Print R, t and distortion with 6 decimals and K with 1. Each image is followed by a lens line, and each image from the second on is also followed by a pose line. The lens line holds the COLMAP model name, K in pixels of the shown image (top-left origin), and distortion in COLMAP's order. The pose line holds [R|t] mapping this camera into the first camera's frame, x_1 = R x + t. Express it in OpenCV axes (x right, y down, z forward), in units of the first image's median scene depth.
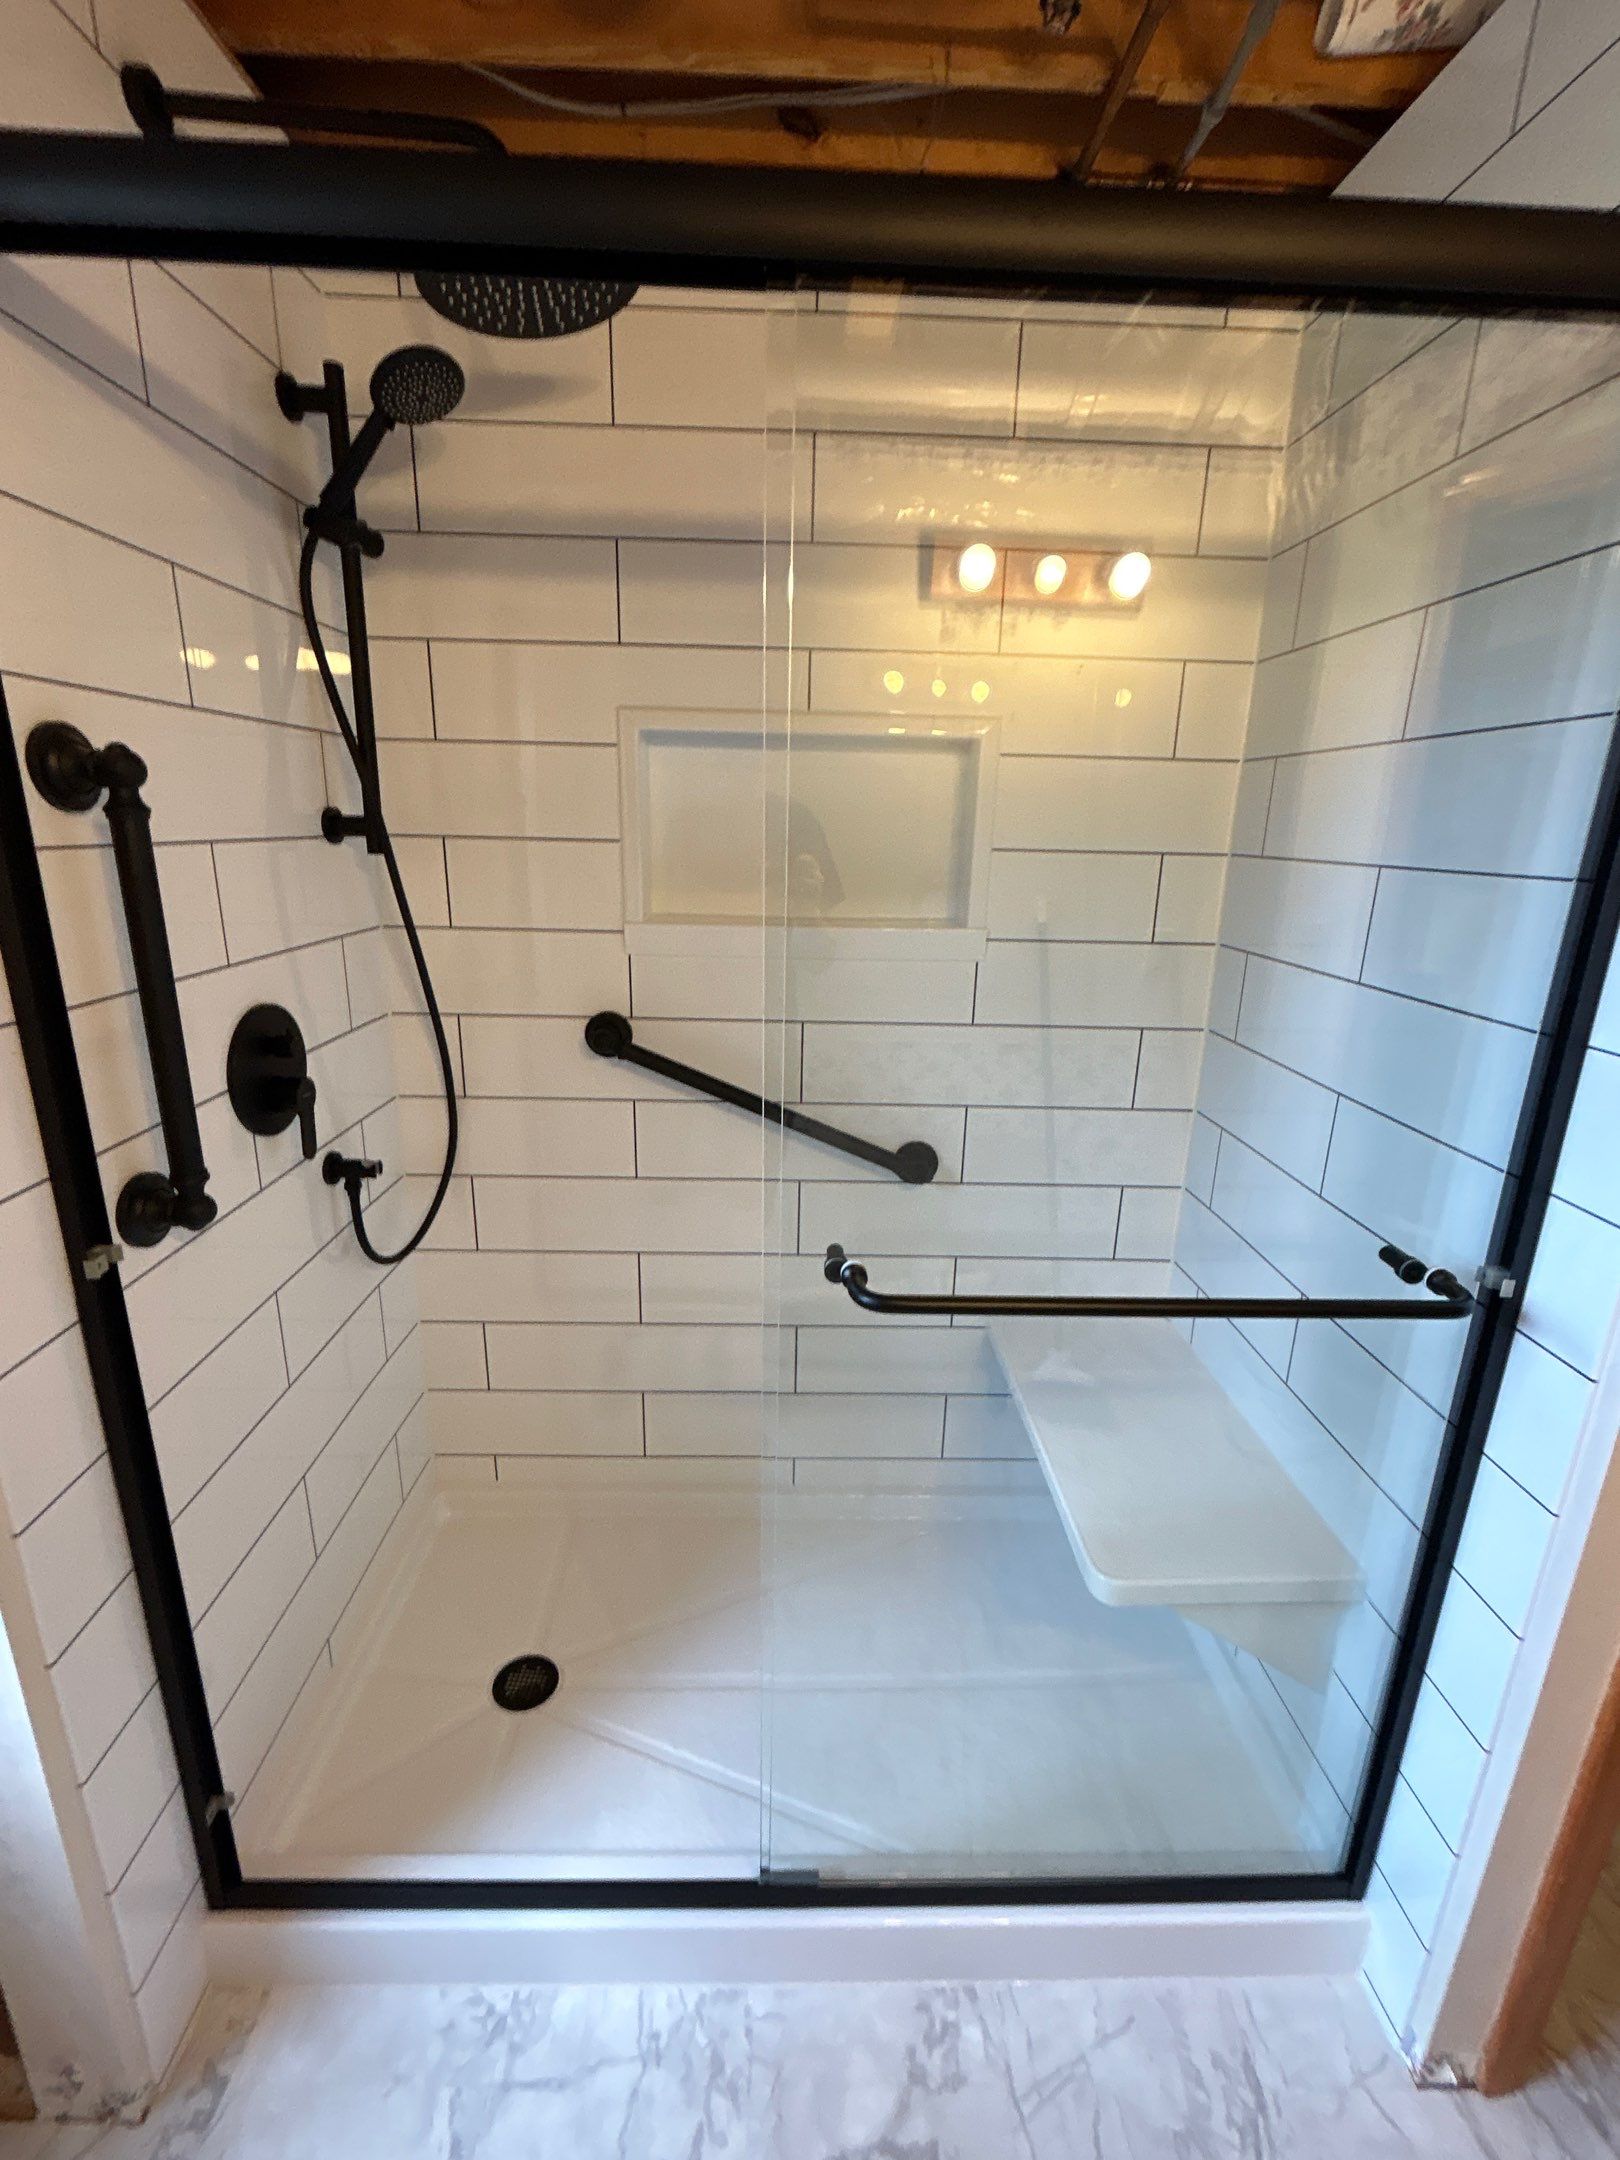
lens RADIAL K [[923.6, 0, 810.0], [0, 923.6, 1080.0], [0, 0, 1]] dist [-0.000111, -0.001187]
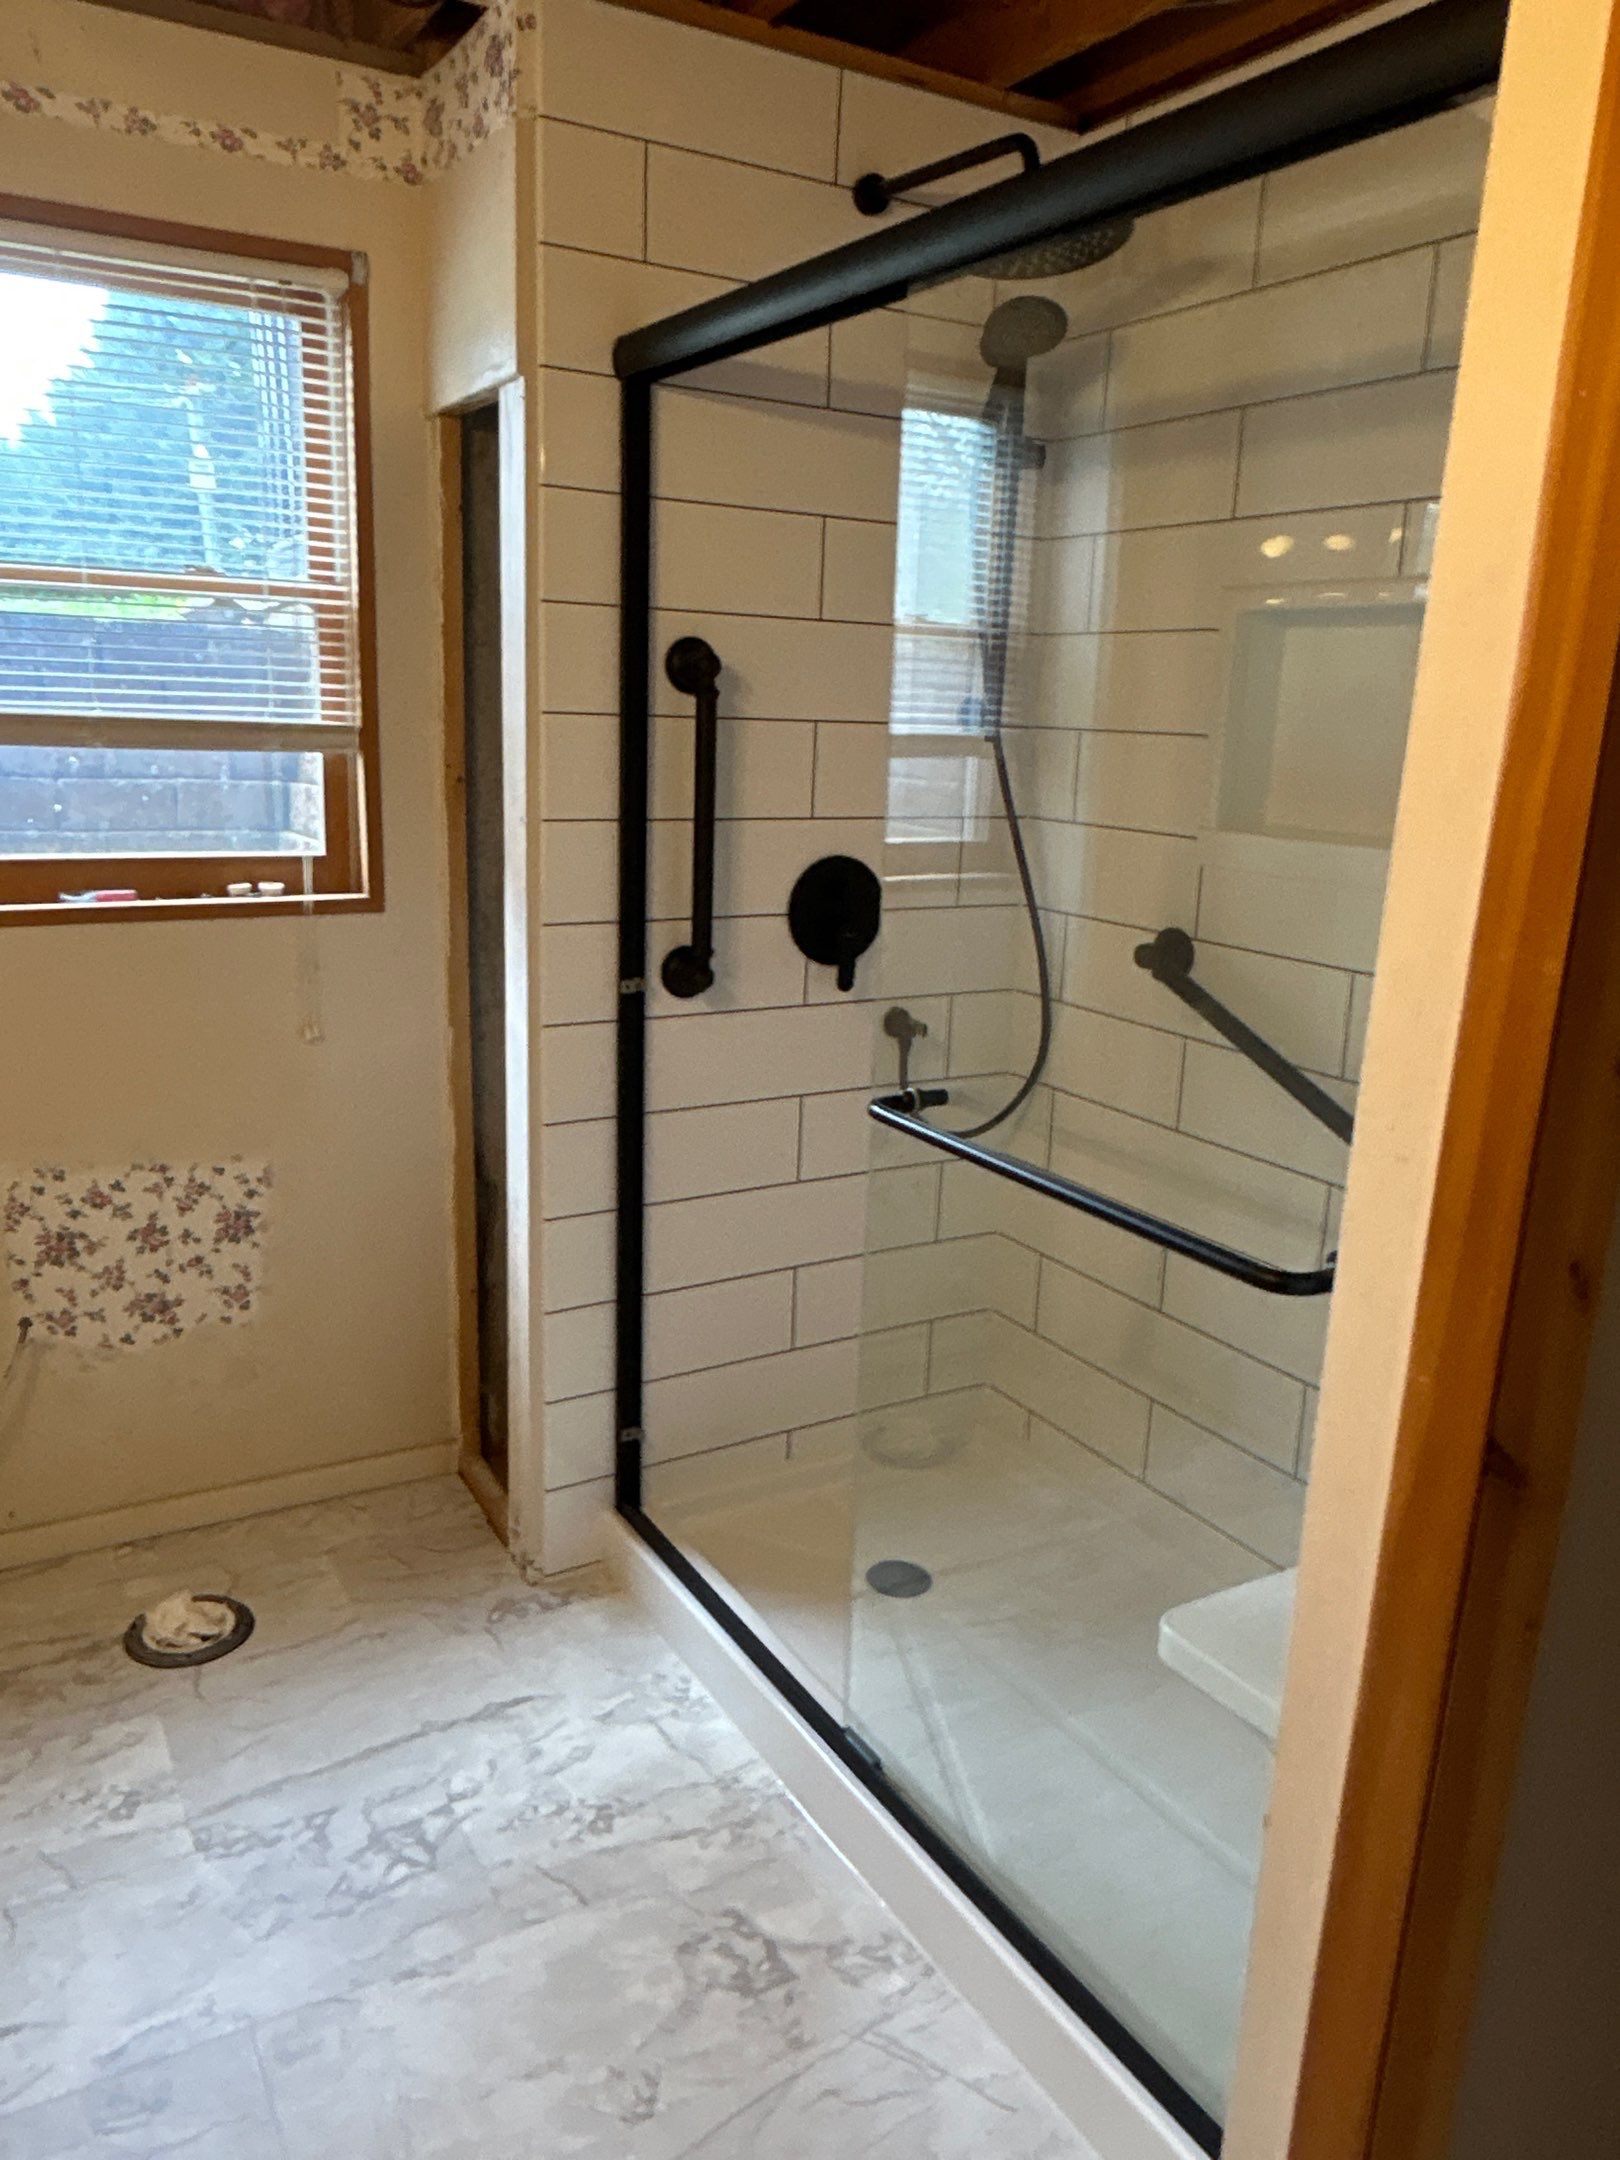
lens RADIAL K [[1528.5, 0, 814.2], [0, 1528.5, 1087.8], [0, 0, 1]] dist [0.001919, -0.047810]
pose [[0.498767, 0.204827, -0.842186, 1.183770], [-0.256659, 0.962999, 0.082209, 0.056079], [0.827863, 0.175151, 0.532883, -0.044645]]
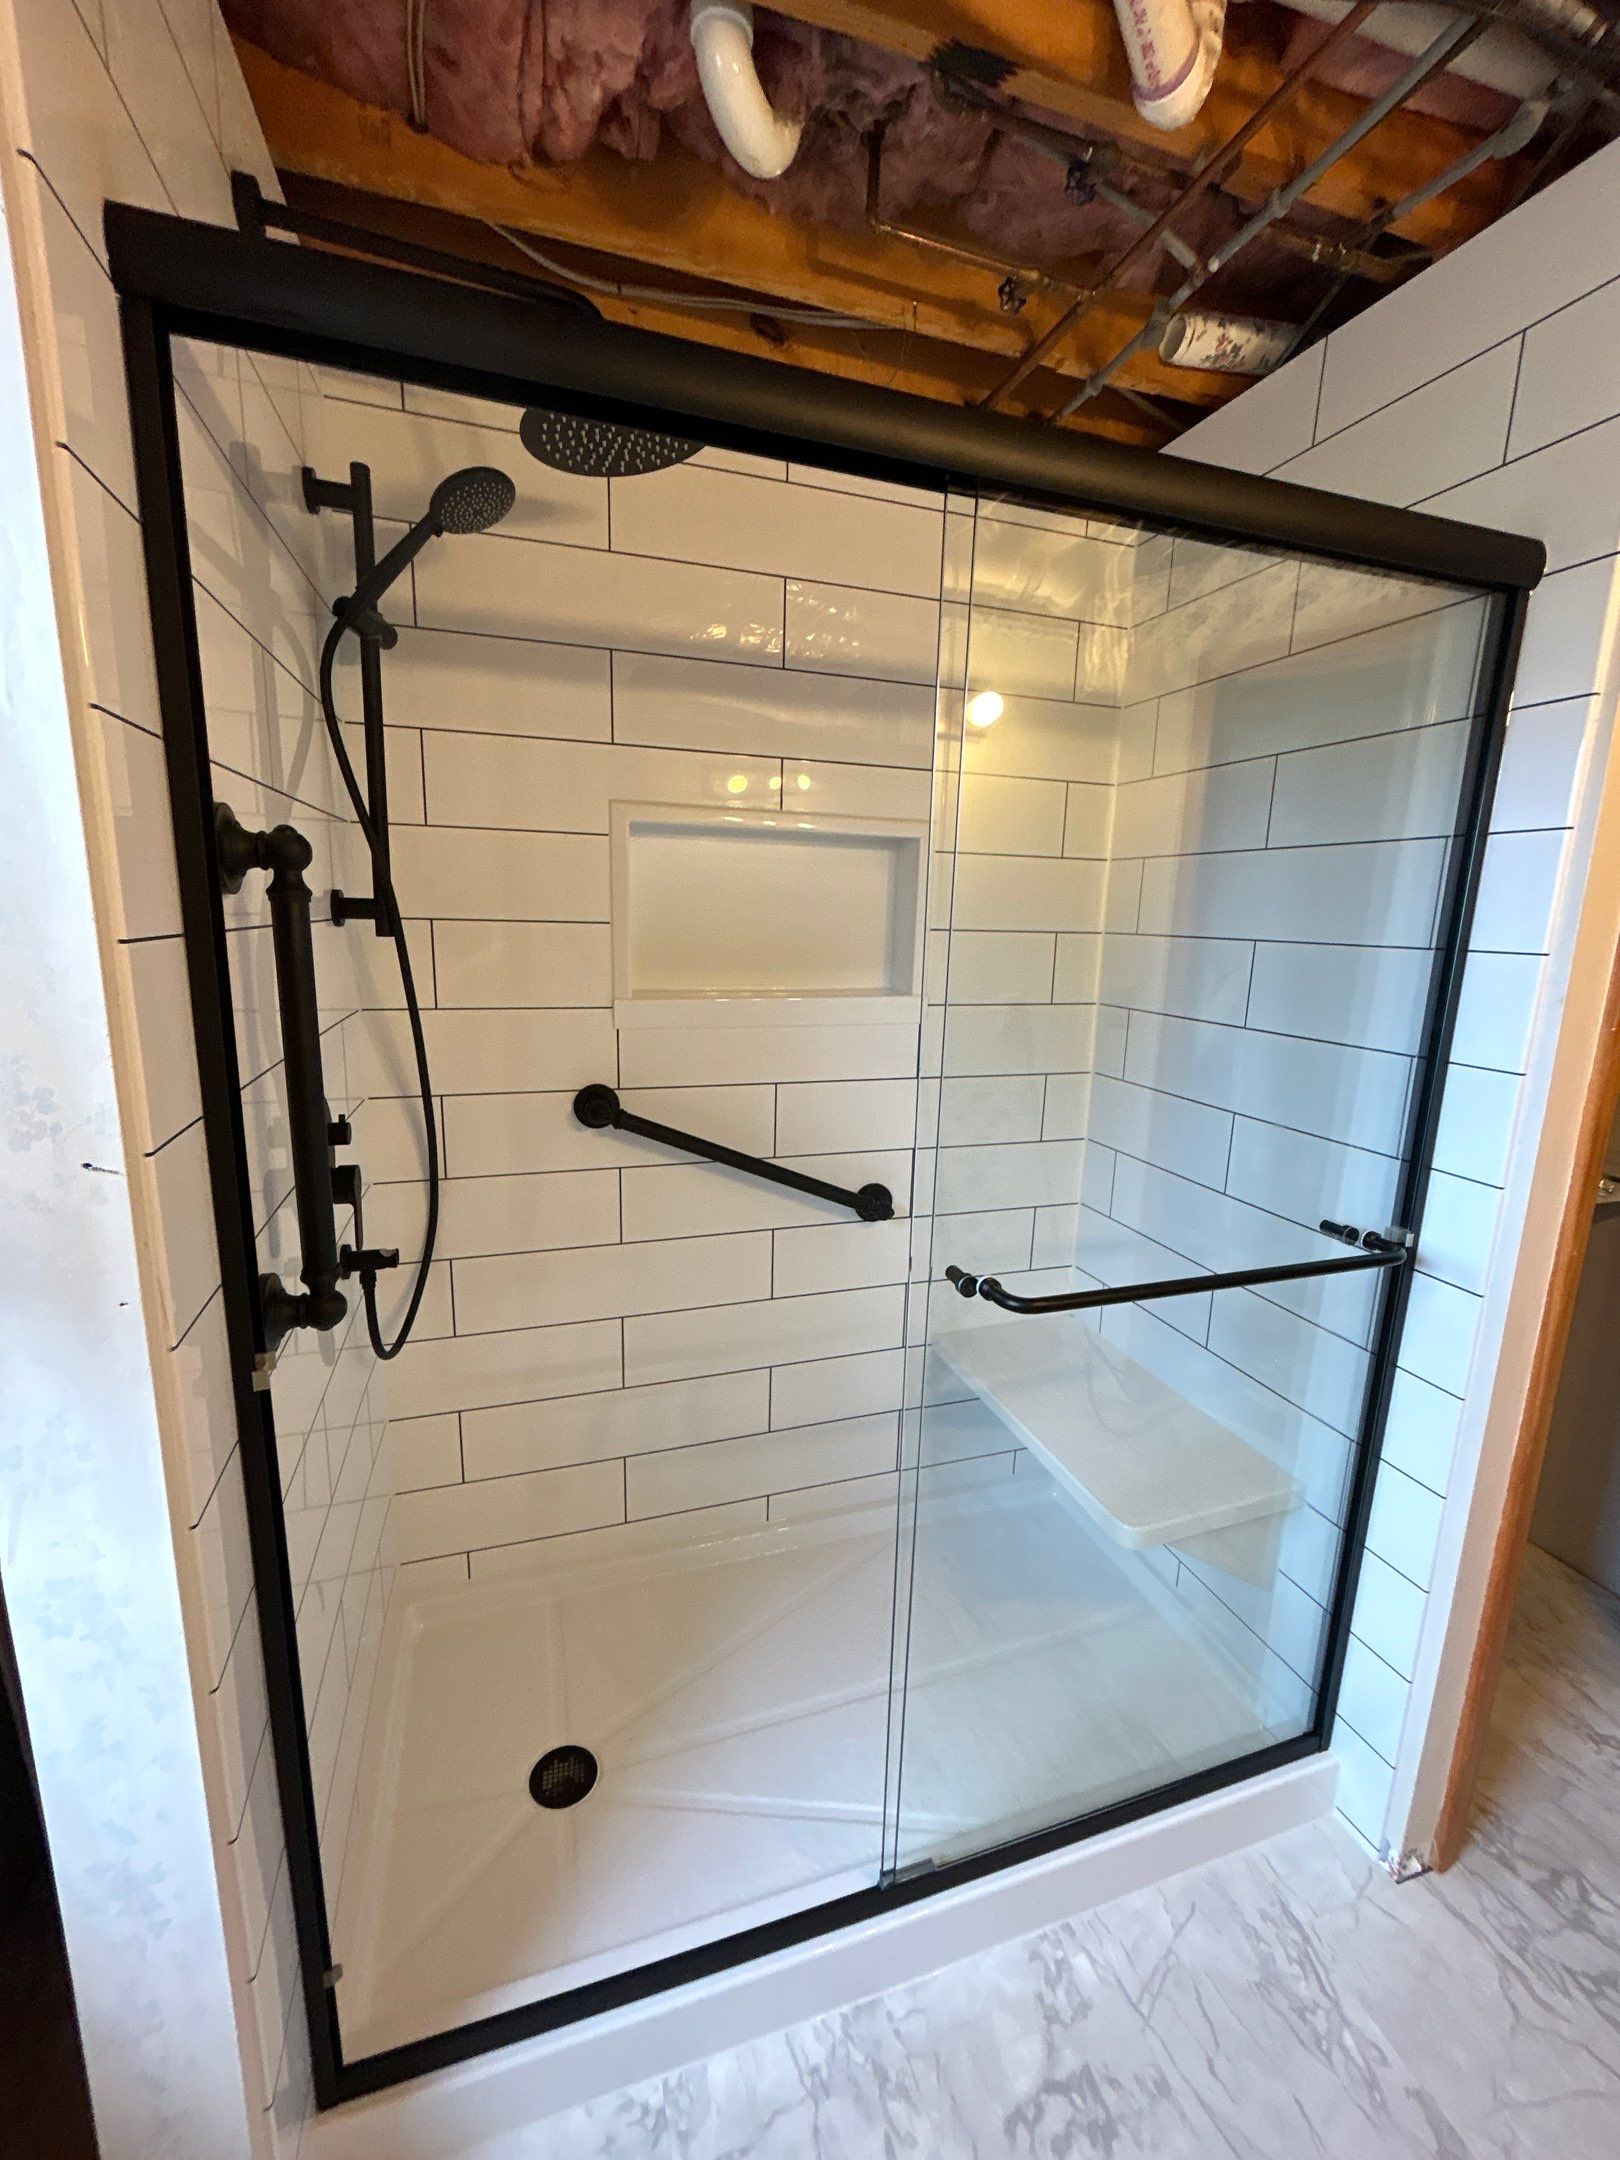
lens RADIAL K [[871.2, 0, 810.0], [0, 871.2, 1080.0], [0, 0, 1]] dist [-0.001031, -0.001038]
pose [[0.956521, -0.053709, 0.286676, -0.368834], [0.074740, 0.995216, -0.062922, 0.001557], [-0.281925, 0.081613, 0.955959, -0.010007]]
